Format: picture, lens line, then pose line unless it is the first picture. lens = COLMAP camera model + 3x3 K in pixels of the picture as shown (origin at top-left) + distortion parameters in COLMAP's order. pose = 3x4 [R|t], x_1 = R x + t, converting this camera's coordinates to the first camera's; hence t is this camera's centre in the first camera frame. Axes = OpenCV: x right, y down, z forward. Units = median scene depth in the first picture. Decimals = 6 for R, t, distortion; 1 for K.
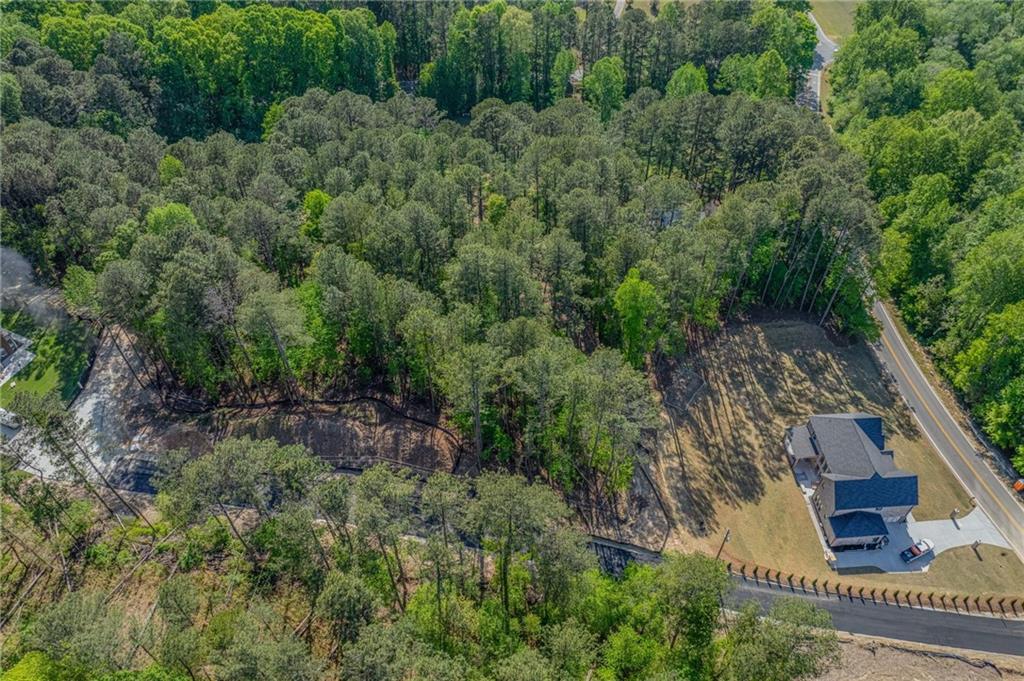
lens RADIAL K [[720.2, 0, 520.2], [0, 720.2, 347.3], [0, 0, 1]] dist [-0.057520, 0.019140]
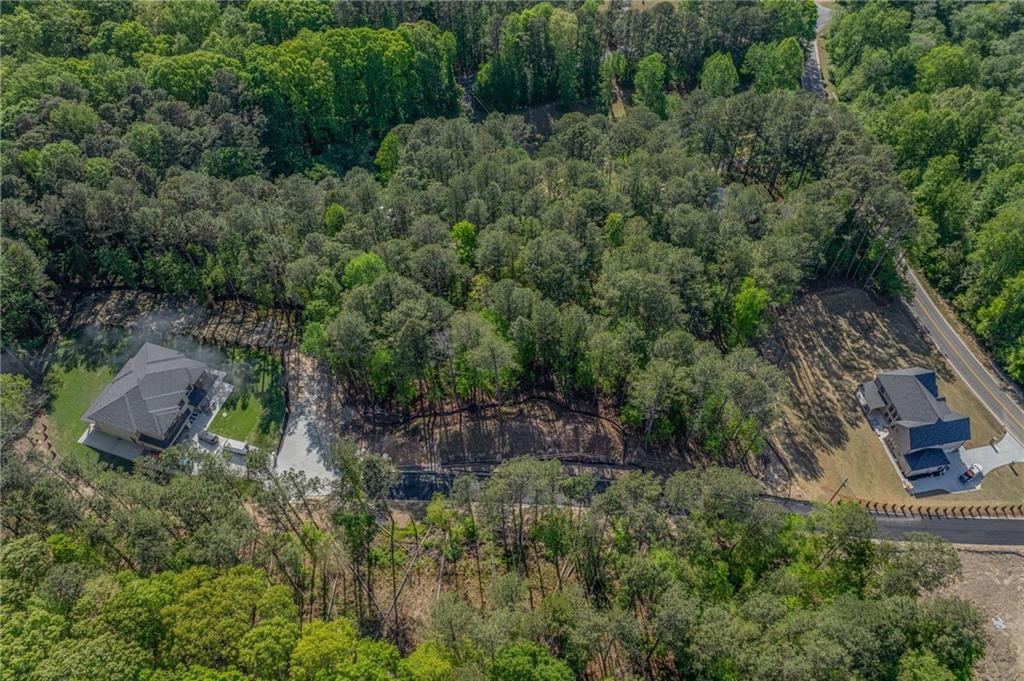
lens RADIAL K [[720.2, 0, 506.5], [0, 720.2, 299.9], [0, 0, 1]] dist [-0.057520, 0.019140]
pose [[0.993937, -0.088558, 0.065171, -0.298612], [0.084195, 0.994202, 0.066890, -0.163667], [-0.070717, -0.060997, 0.995630, -0.184256]]
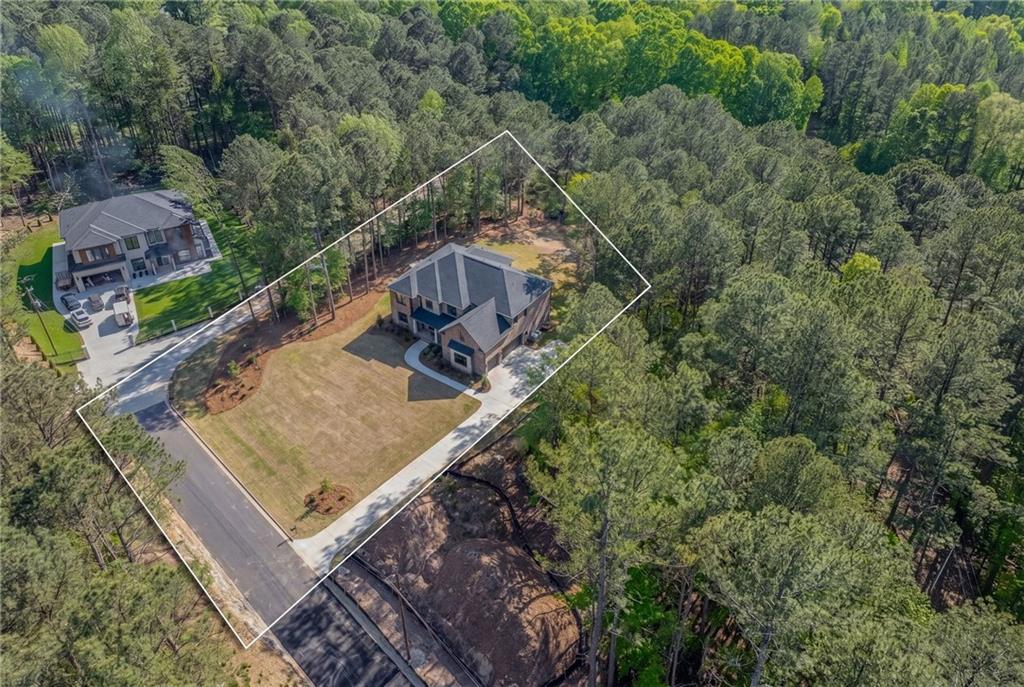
lens RADIAL K [[720.2, 0, 511.4], [0, 720.2, 343.4], [0, 0, 1]] dist [-0.057520, 0.019140]
pose [[0.797461, 0.333582, -0.502771, 0.038812], [-0.436432, 0.894286, -0.098892, 0.015725], [0.416632, 0.298288, 0.858744, 0.442755]]
